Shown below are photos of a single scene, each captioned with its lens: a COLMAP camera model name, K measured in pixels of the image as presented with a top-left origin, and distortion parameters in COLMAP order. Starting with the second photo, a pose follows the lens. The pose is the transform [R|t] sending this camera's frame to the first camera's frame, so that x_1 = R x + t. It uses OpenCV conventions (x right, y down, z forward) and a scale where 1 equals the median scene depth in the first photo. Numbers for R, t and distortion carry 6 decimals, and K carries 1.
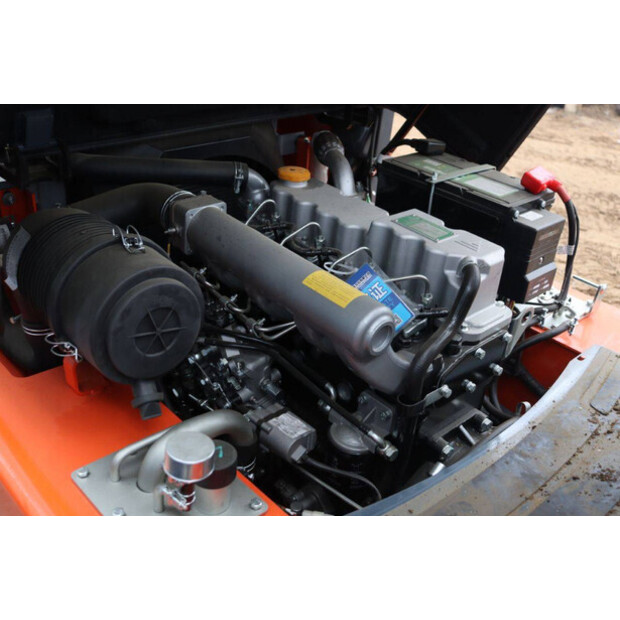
lens RADIAL K [[709.7, 0, 310.0], [0, 709.7, 310.0], [0, 0, 1]] dist [-0.007168, -0.009124]
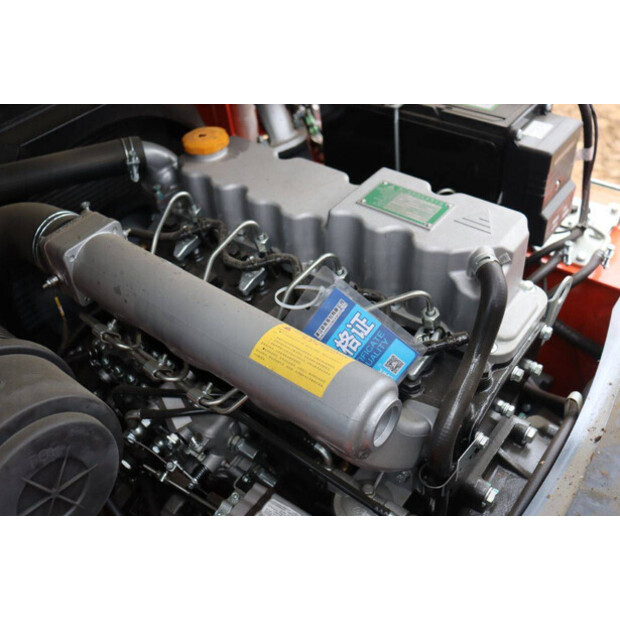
lens RADIAL K [[676.0, 0, 310.0], [0, 676.0, 310.0], [0, 0, 1]] dist [-0.020412, -0.002552]
pose [[0.974684, -0.223474, 0.007110, 0.041919], [0.216595, 0.951617, 0.217973, -0.174687], [-0.055478, -0.210915, 0.975929, 0.329799]]
